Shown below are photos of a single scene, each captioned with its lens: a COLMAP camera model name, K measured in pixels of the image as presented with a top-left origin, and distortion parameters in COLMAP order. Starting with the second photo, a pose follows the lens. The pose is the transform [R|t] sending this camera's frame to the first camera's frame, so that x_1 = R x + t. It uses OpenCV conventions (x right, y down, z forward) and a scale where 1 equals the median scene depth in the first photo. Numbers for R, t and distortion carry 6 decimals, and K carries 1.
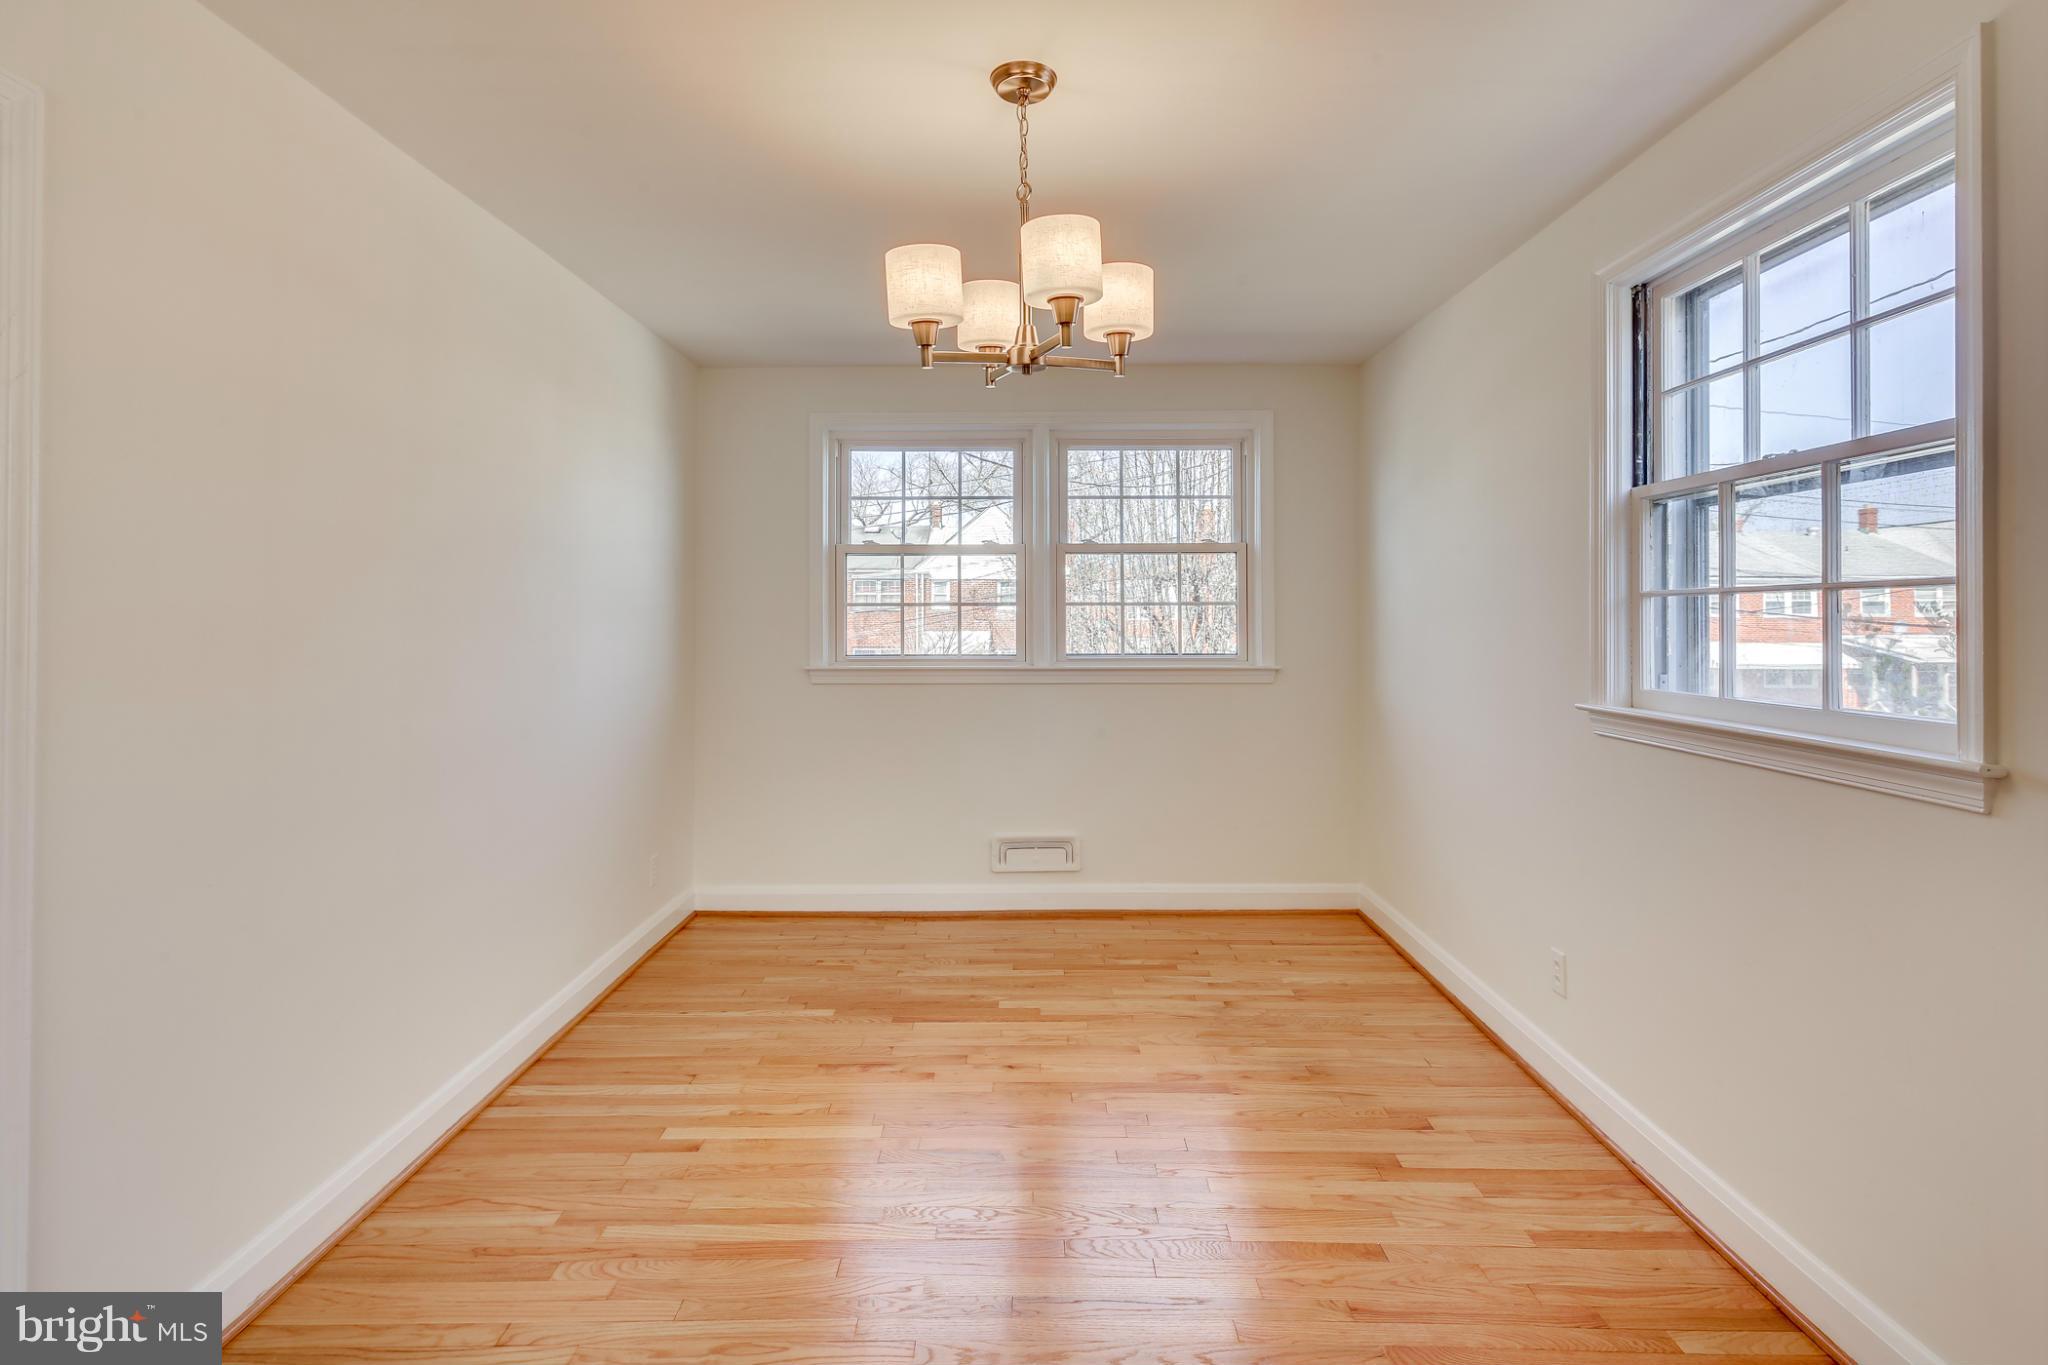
lens RADIAL K [[985.7, 0, 1026.7], [0, 985.7, 603.2], [0, 0, 1]] dist [0.002399, -0.001409]
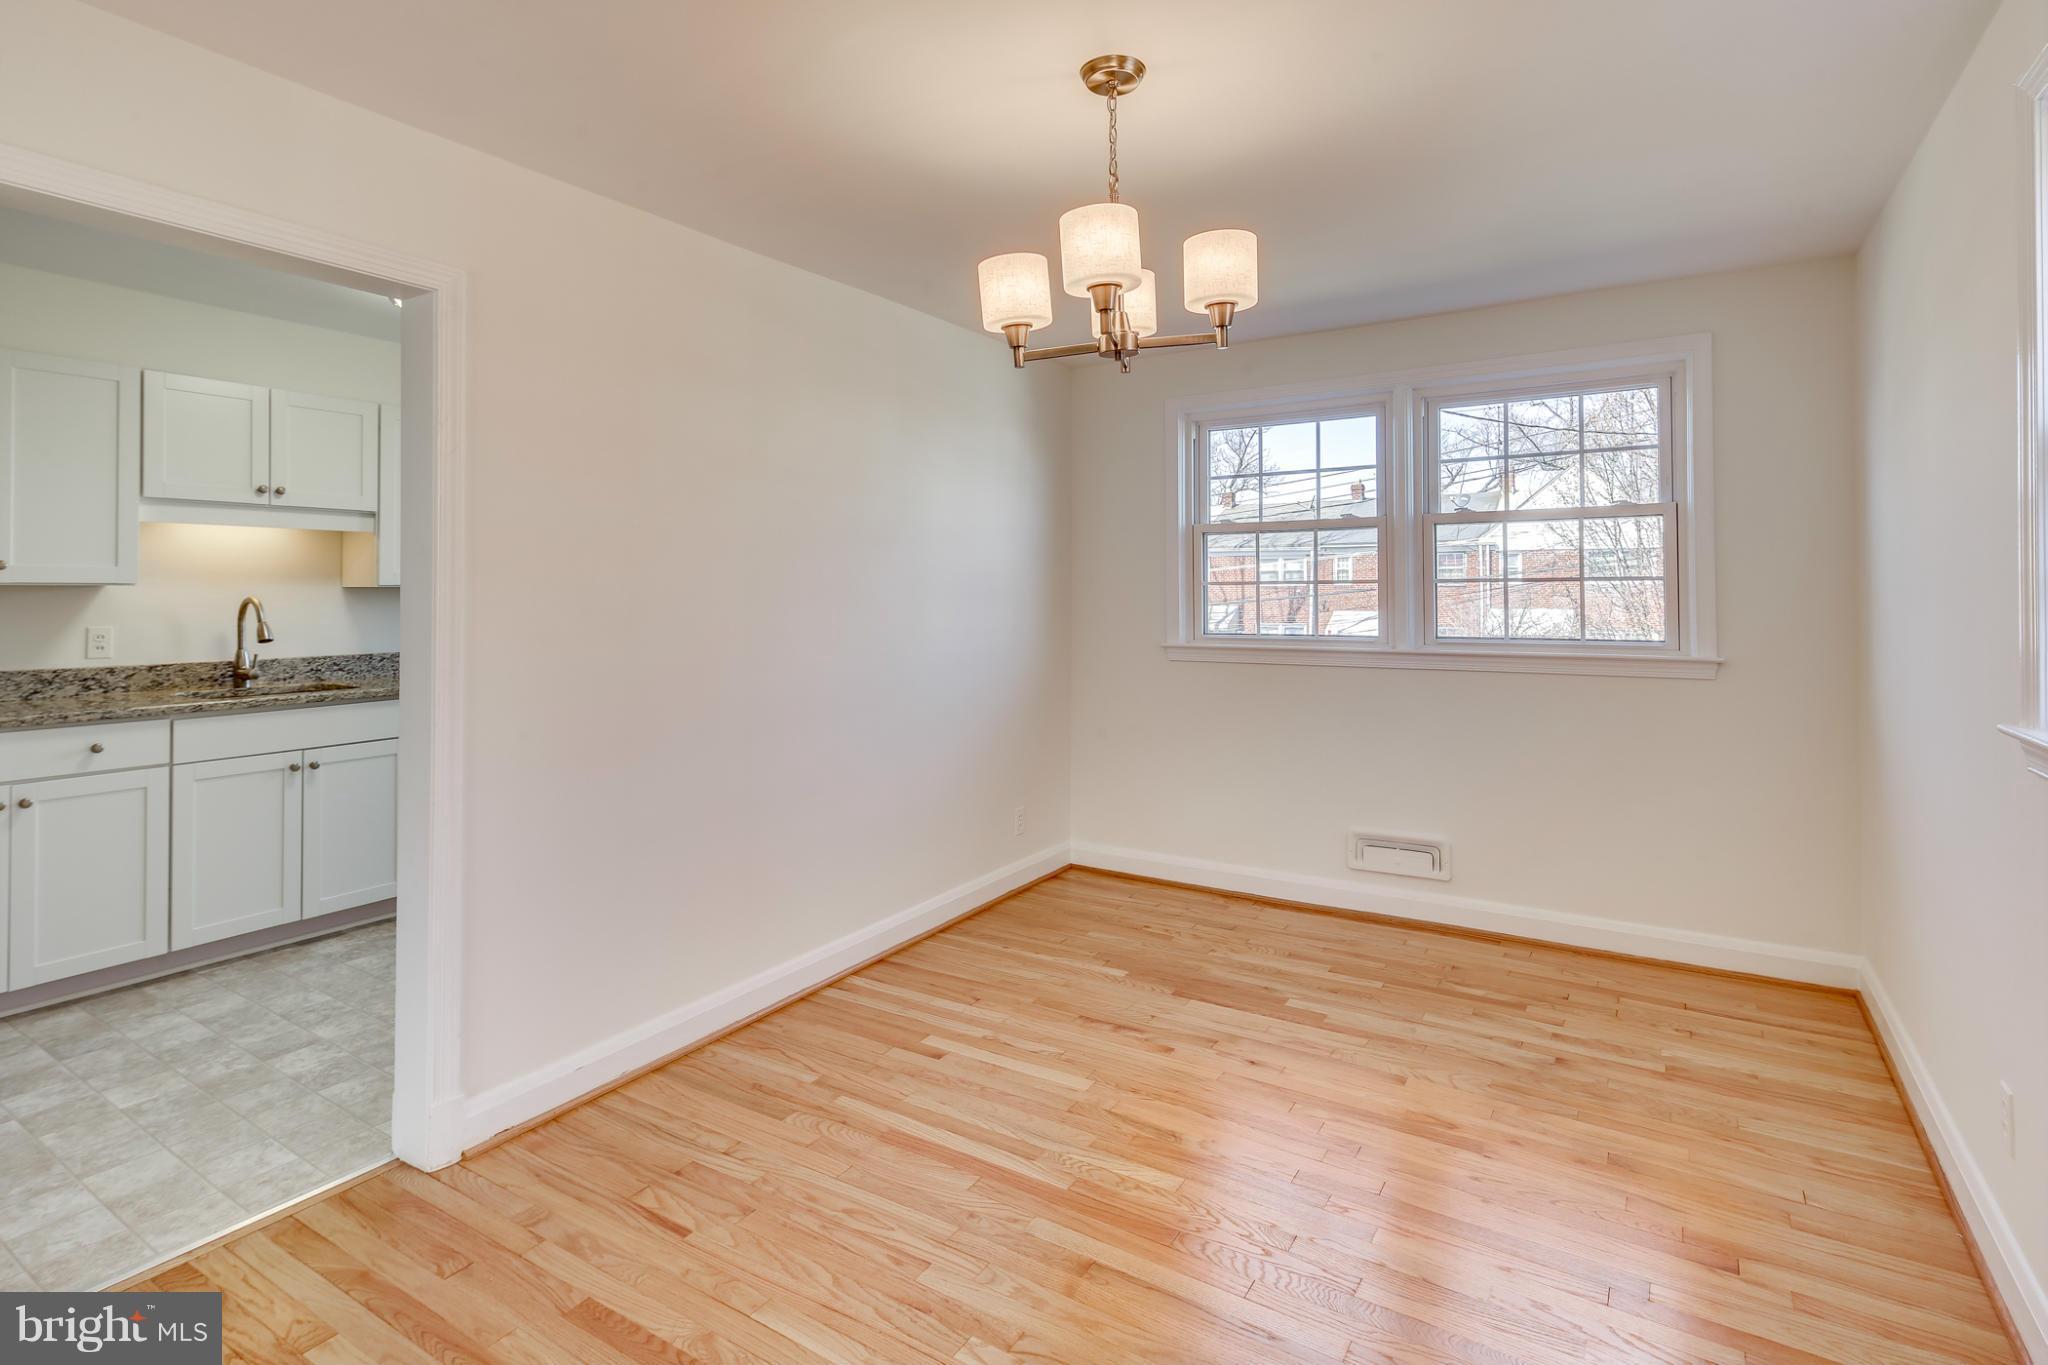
lens RADIAL K [[995.9, 0, 1026.0], [0, 995.9, 575.5], [0, 0, 1]] dist [0.004313, -0.002170]
pose [[0.847456, -0.010562, -0.530761, 0.316448], [0.008845, 0.999944, -0.005775, -0.003266], [0.530793, 0.000199, 0.847502, 0.053522]]
